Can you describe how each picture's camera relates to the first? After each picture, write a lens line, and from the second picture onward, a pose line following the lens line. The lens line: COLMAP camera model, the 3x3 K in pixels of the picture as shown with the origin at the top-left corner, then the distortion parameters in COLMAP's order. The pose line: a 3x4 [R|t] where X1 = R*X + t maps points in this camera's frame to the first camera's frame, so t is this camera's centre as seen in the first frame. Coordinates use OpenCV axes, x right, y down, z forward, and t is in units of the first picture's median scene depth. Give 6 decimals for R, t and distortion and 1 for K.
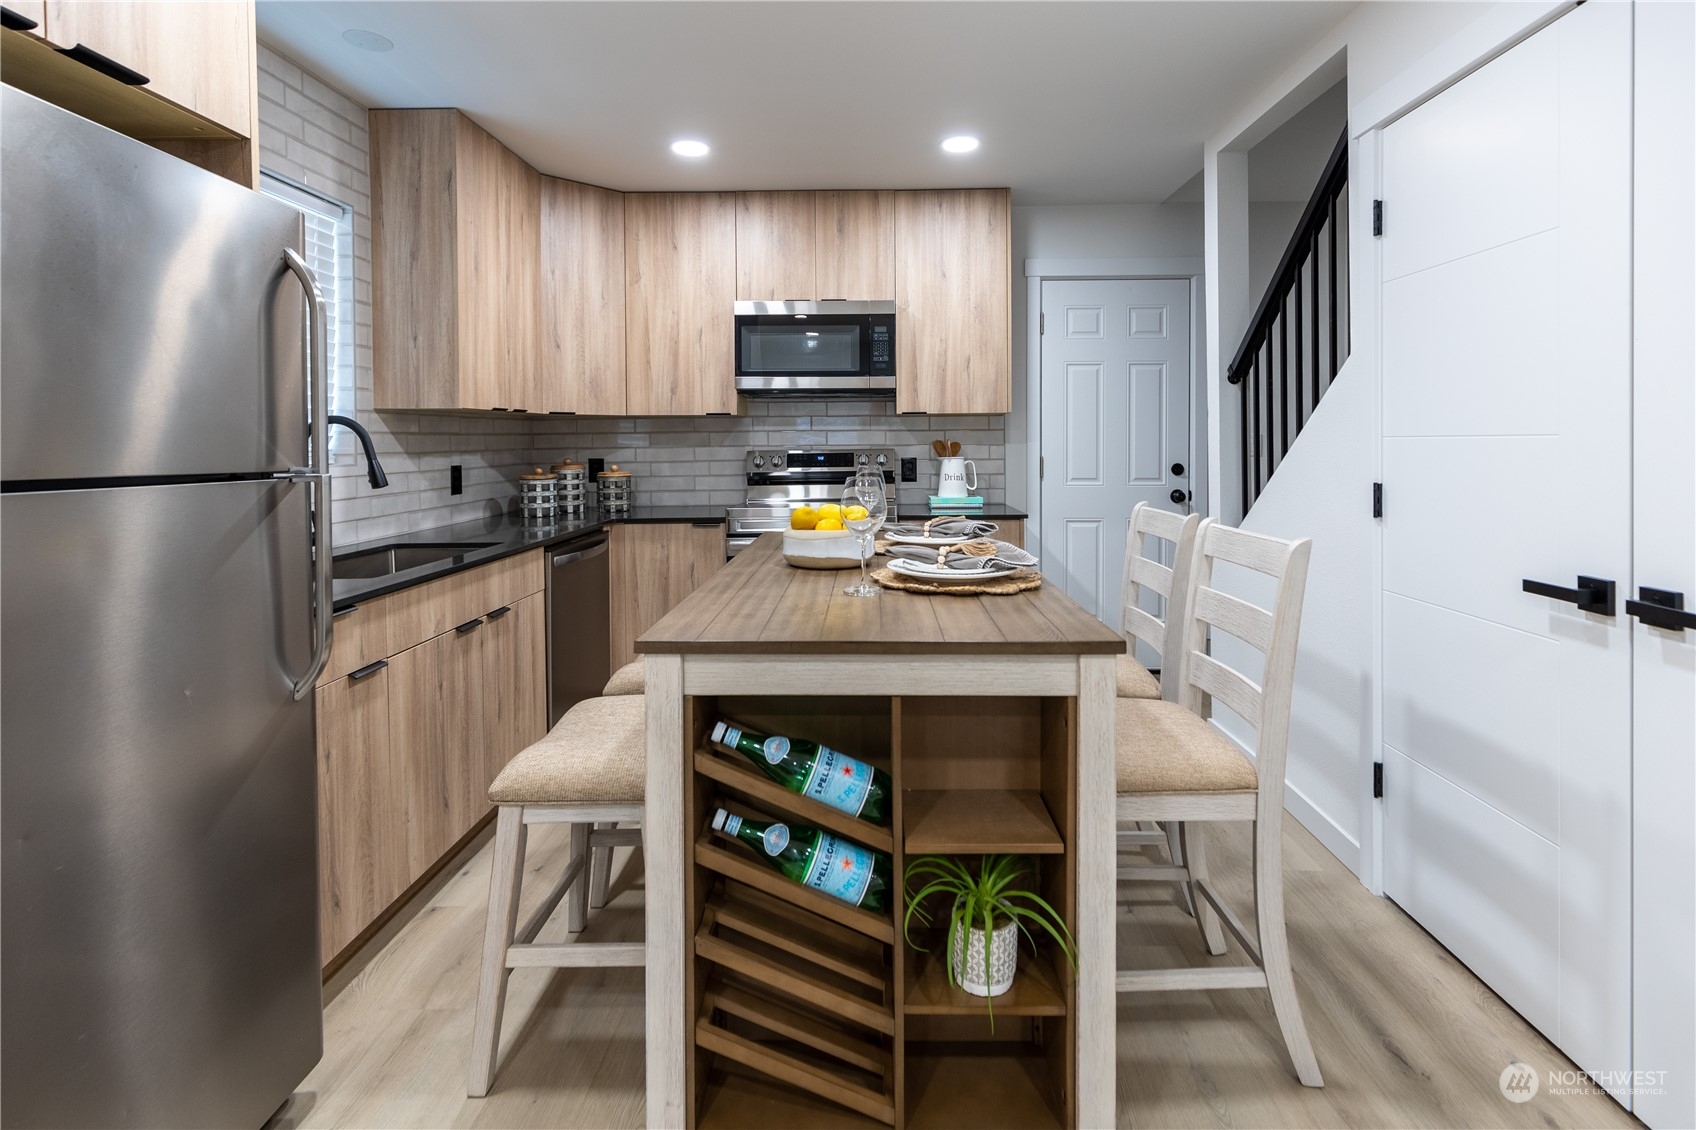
lens RADIAL K [[776.8, 0, 842.1], [0, 776.8, 455.6], [0, 0, 1]] dist [0.010673, -0.000822]
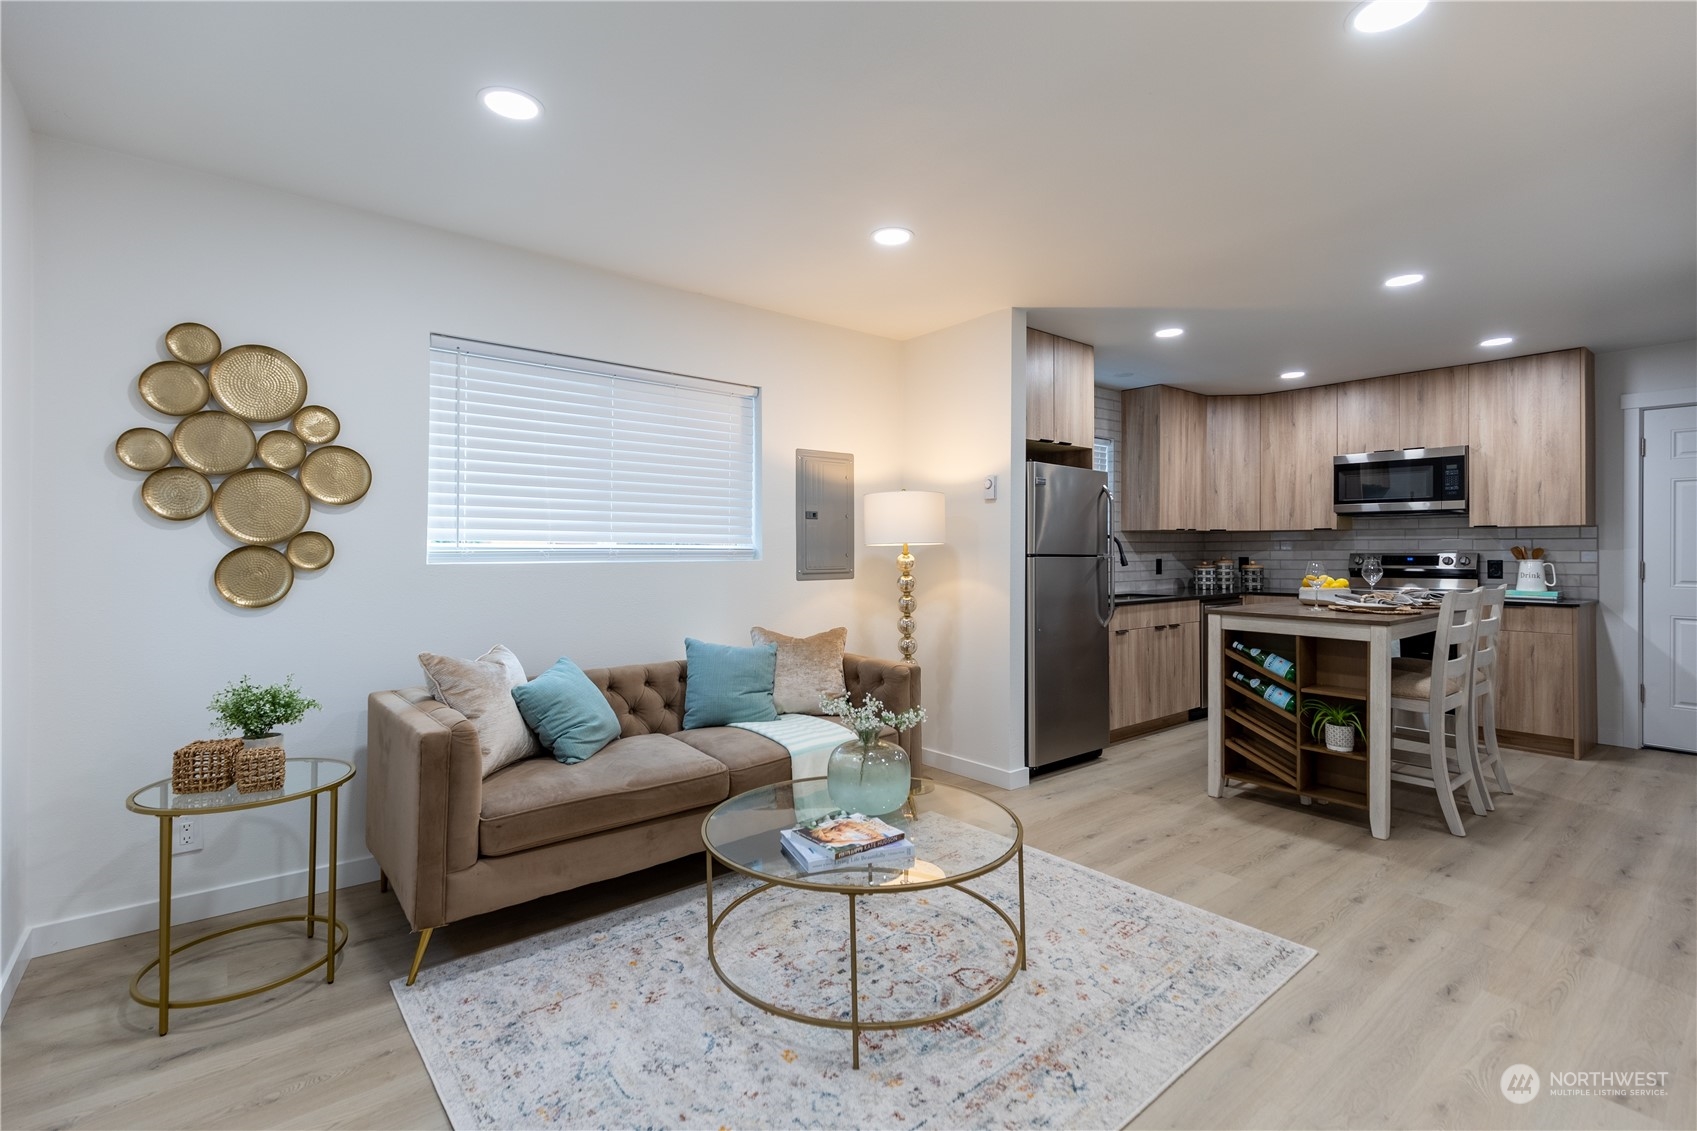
lens RADIAL K [[777.2, 0, 853.7], [0, 777.2, 547.7], [0, 0, 1]] dist [0.010673, -0.000822]
pose [[0.661181, 0.005577, -0.750205, 0.400819], [-0.017681, 0.999810, -0.008151, 0.013198], [0.750018, 0.018654, 0.661155, -0.746871]]
